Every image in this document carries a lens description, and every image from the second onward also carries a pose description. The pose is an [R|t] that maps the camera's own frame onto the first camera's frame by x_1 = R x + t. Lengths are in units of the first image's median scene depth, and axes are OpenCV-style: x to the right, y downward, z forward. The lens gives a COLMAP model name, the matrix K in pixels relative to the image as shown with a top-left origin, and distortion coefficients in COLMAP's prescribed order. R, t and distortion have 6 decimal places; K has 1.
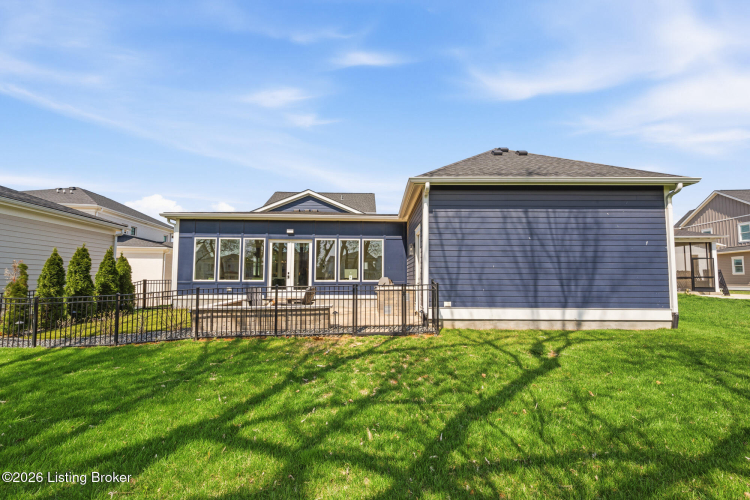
lens RADIAL K [[298.9, 0, 375.2], [0, 298.9, 267.3], [0, 0, 1]] dist [0.000671, -0.000069]
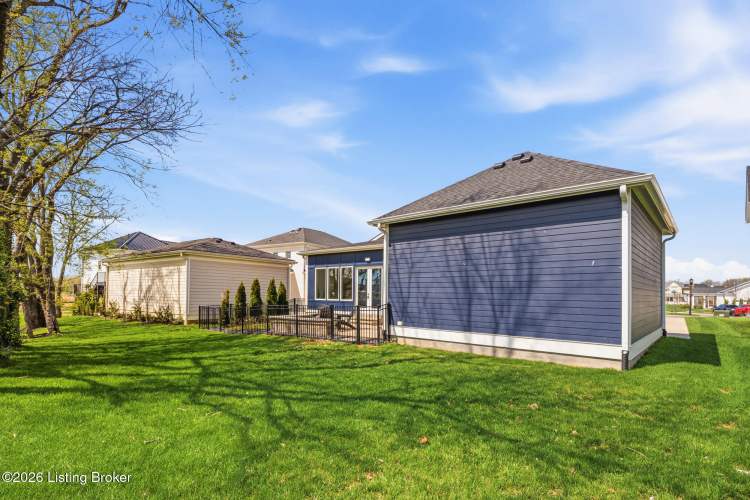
lens RADIAL K [[371.3, 0, 374.9], [0, 371.3, 292.6], [0, 0, 1]] dist [-0.000614, 0.000070]
pose [[0.747366, 0.002062, -0.664409, 1.132035], [0.019502, 0.999496, 0.025039, -0.036885], [0.664126, -0.031671, 0.746950, -0.158373]]
